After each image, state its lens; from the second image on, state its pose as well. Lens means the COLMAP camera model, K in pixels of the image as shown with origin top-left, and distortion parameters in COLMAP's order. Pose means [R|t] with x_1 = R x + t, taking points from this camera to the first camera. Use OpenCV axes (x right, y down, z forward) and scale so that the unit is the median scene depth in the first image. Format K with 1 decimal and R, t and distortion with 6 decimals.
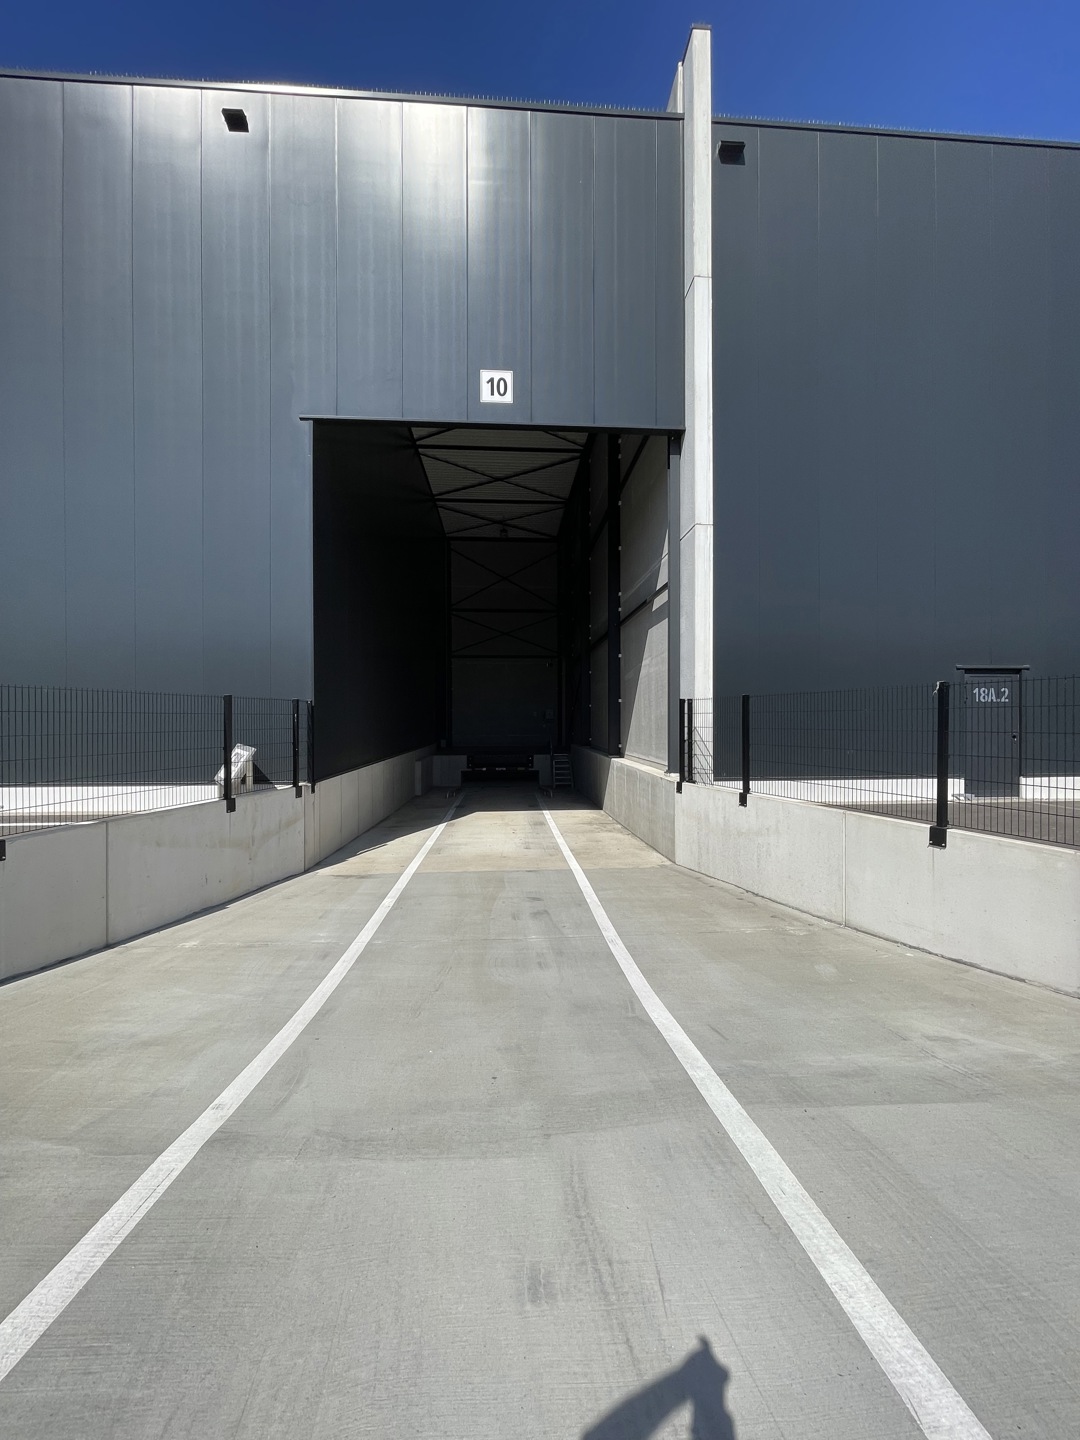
lens RADIAL K [[585.8, 0, 540.0], [0, 585.8, 720.0], [0, 0, 1]] dist [0.001941, 0.000020]
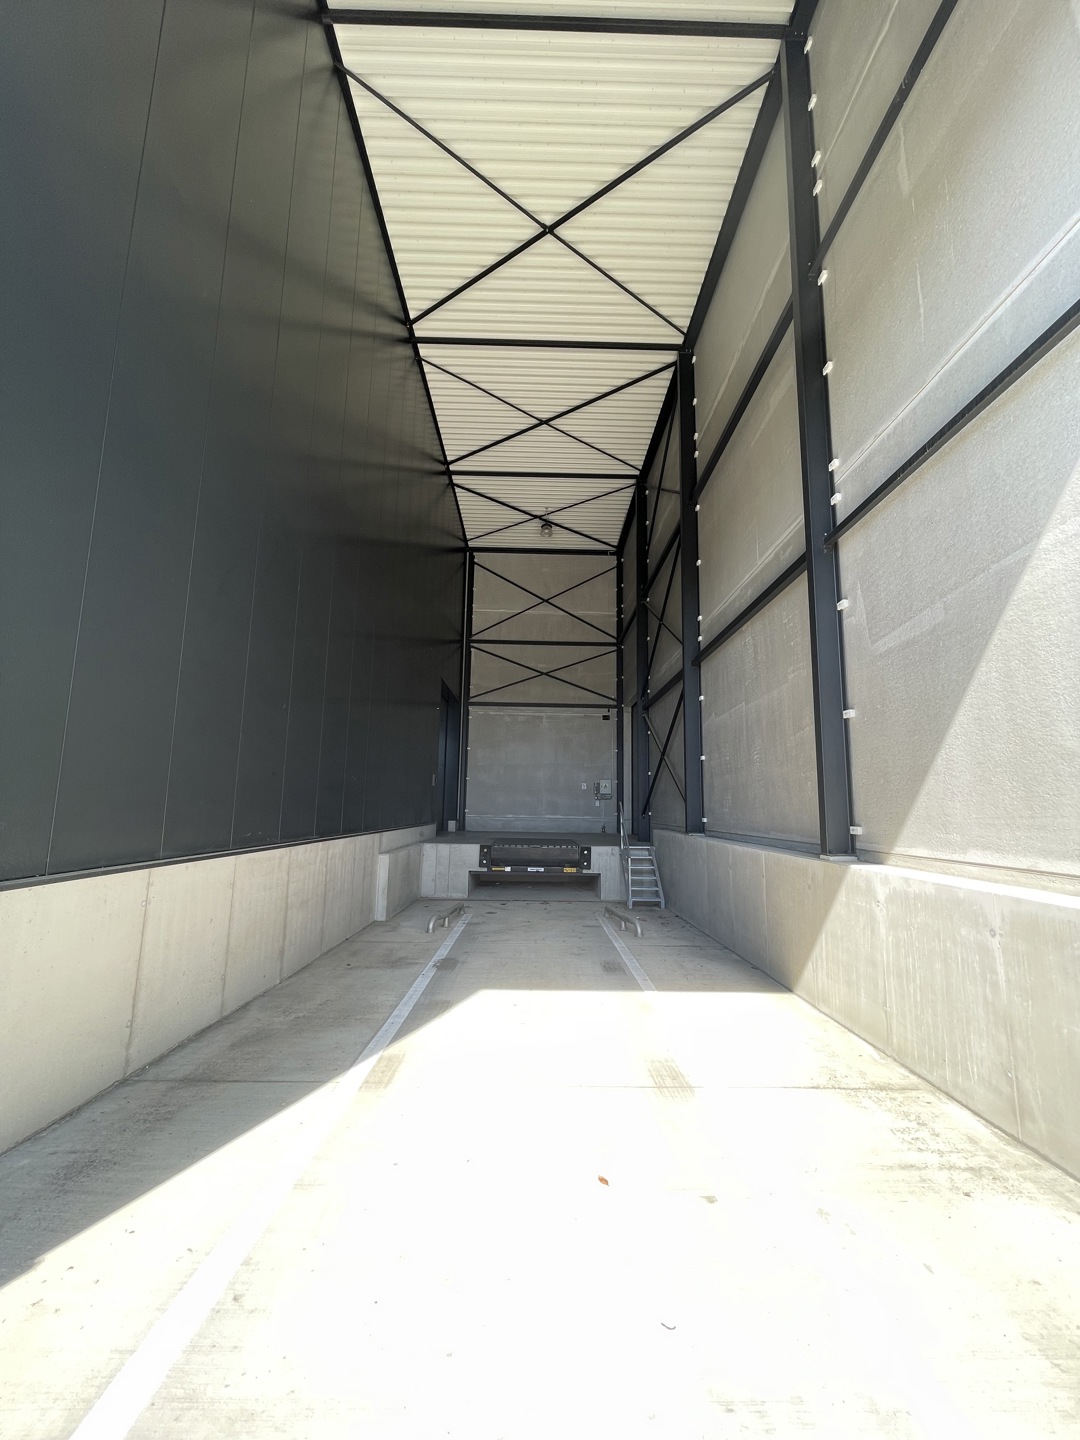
lens RADIAL K [[585.8, 0, 540.0], [0, 585.8, 720.0], [0, 0, 1]] dist [0.001941, 0.000020]
pose [[0.998365, 0.013639, -0.055514, -0.064889], [-0.021804, 0.988558, -0.149257, 0.046166], [0.052843, 0.150223, 0.987239, 0.806561]]
